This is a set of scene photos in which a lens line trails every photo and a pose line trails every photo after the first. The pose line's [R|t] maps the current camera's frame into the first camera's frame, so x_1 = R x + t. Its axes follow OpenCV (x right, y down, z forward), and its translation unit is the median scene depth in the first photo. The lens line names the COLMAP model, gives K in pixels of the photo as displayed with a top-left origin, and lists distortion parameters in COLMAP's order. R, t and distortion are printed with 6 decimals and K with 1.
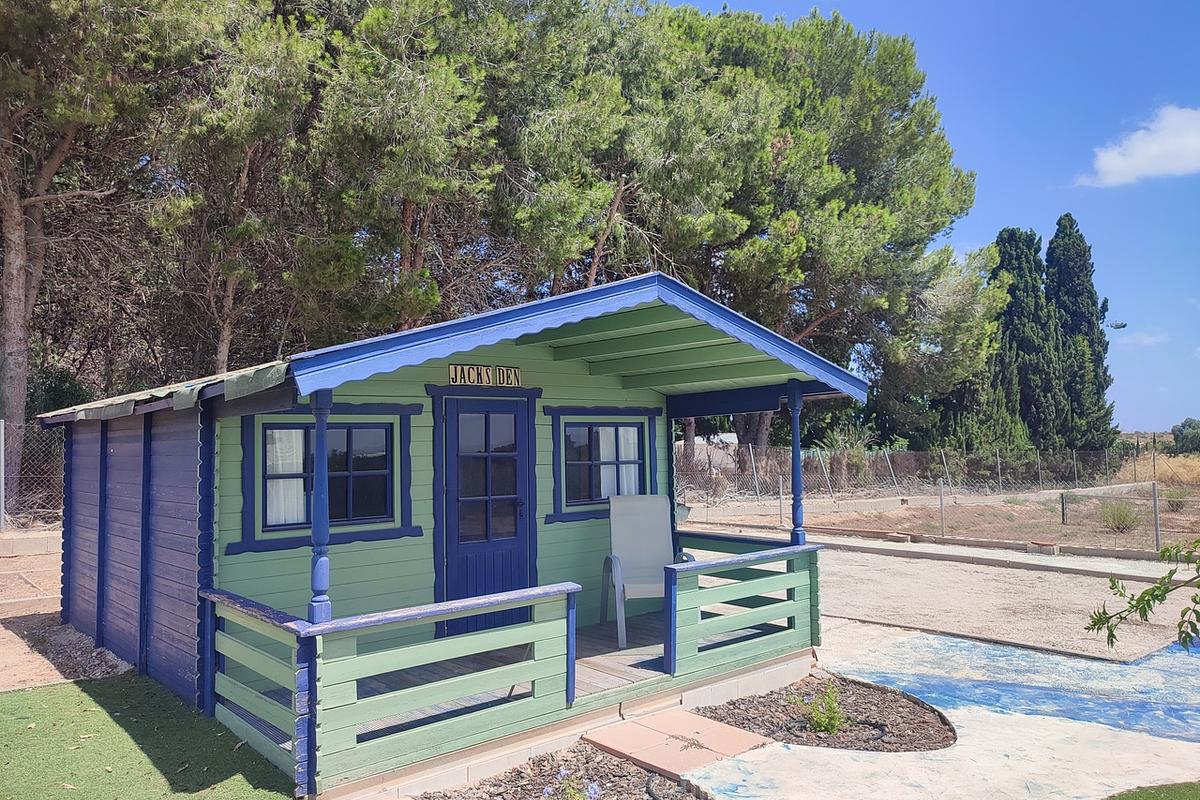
lens RADIAL K [[857.8, 0, 600.3], [0, 857.8, 401.9], [0, 0, 1]] dist [0.003243, 0.000087]
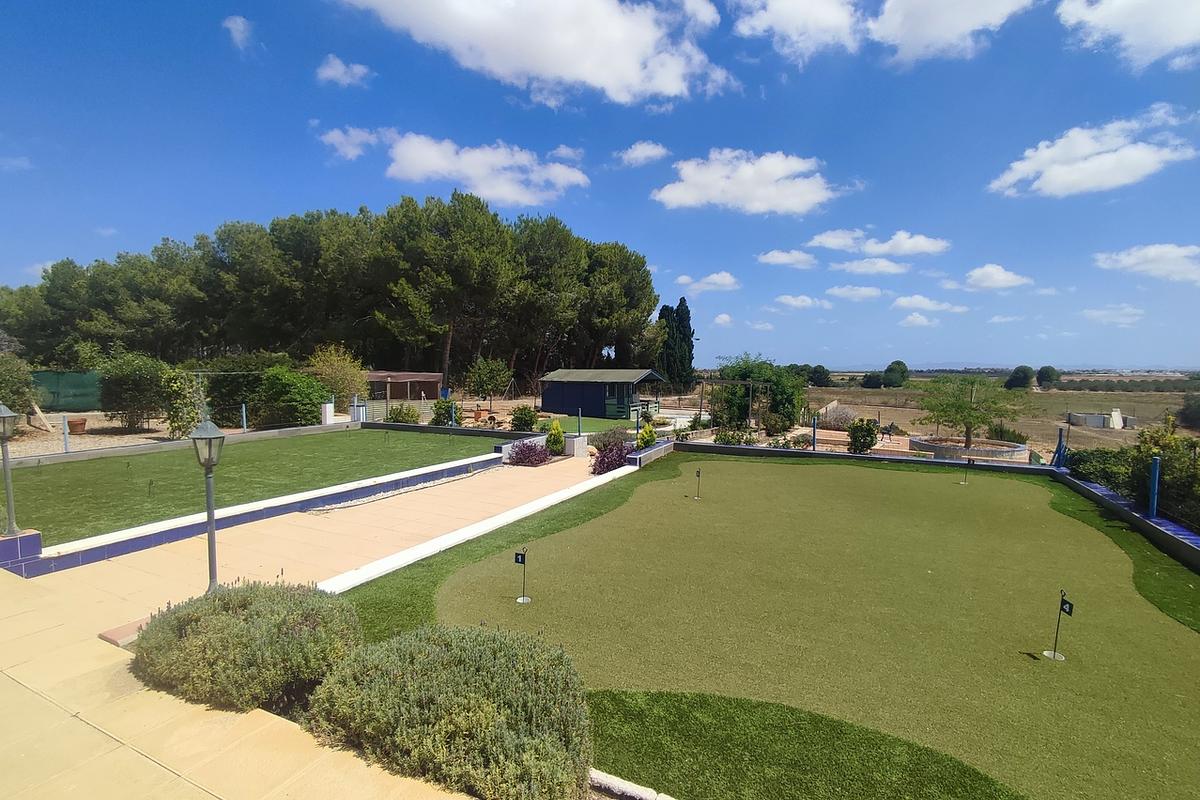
lens RADIAL K [[546.4, 0, 606.5], [0, 546.4, 401.0], [0, 0, 1]] dist [-0.008075, -0.000436]
pose [[0.927535, -0.003880, 0.373717, -0.354983], [-0.034891, 0.994680, 0.096924, -0.051160], [-0.372105, -0.102940, 0.922465, -0.583455]]
